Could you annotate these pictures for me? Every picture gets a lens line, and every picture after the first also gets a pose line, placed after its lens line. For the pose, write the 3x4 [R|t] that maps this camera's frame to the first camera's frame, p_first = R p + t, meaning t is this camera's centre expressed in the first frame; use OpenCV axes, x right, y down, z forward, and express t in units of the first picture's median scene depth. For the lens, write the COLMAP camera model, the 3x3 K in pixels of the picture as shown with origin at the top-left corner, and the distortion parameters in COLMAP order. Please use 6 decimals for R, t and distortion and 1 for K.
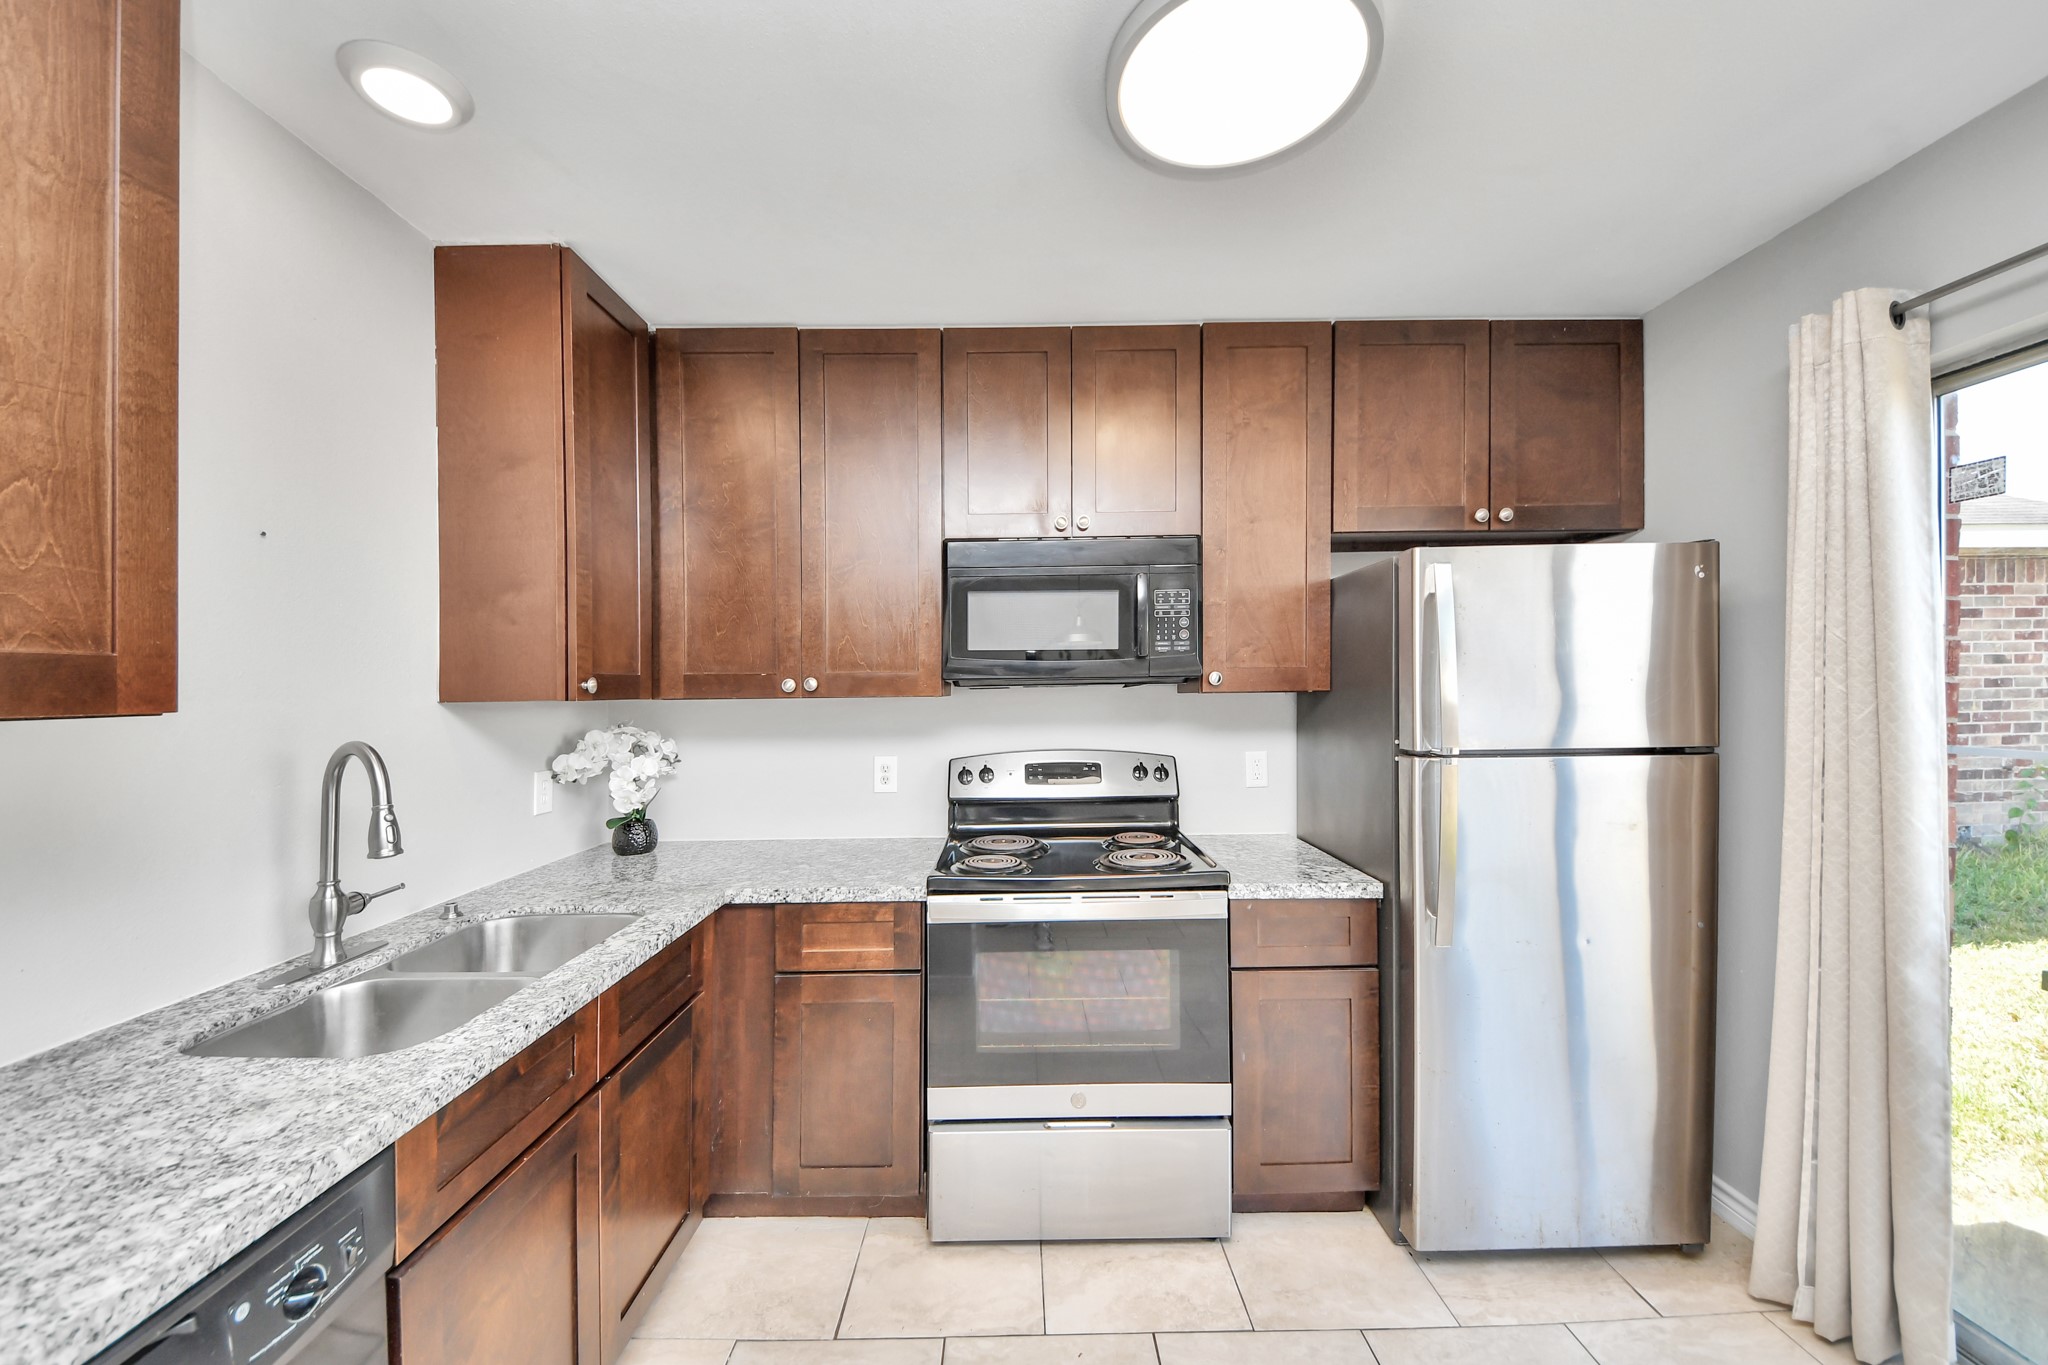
lens RADIAL K [[753.9, 0, 1002.6], [0, 753.9, 695.6], [0, 0, 1]] dist [0.048495, -0.033093]
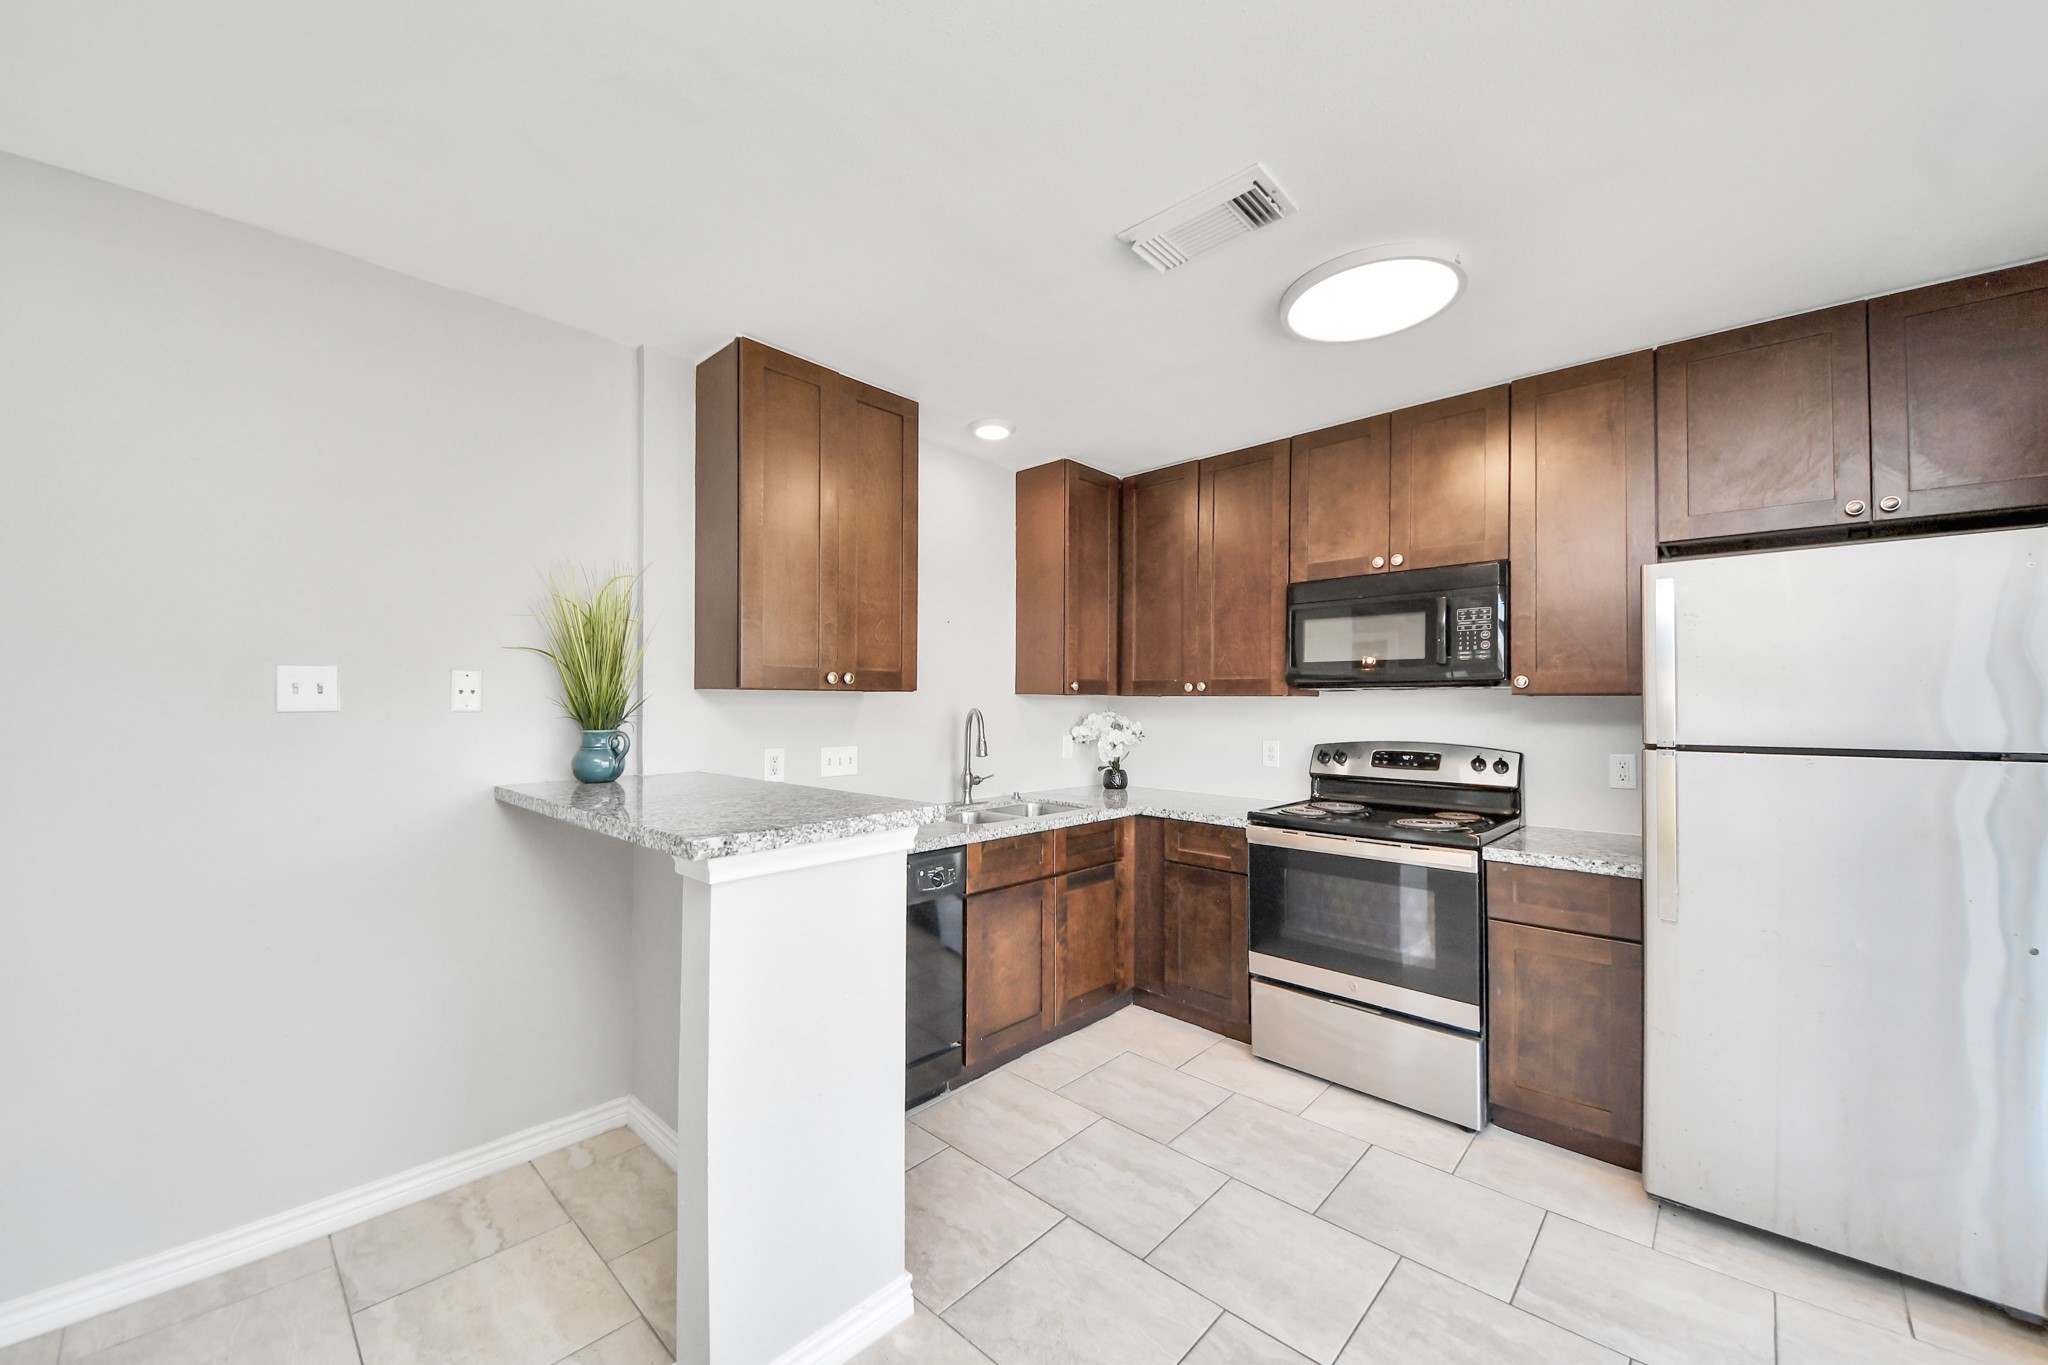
lens RADIAL K [[753.9, 0, 1002.6], [0, 753.9, 695.6], [0, 0, 1]] dist [0.048495, -0.033093]
pose [[0.722627, 0.009506, -0.691173, 0.519851], [-0.020303, 0.999766, -0.007478, 0.023287], [0.690940, 0.019437, 0.722651, -0.392271]]
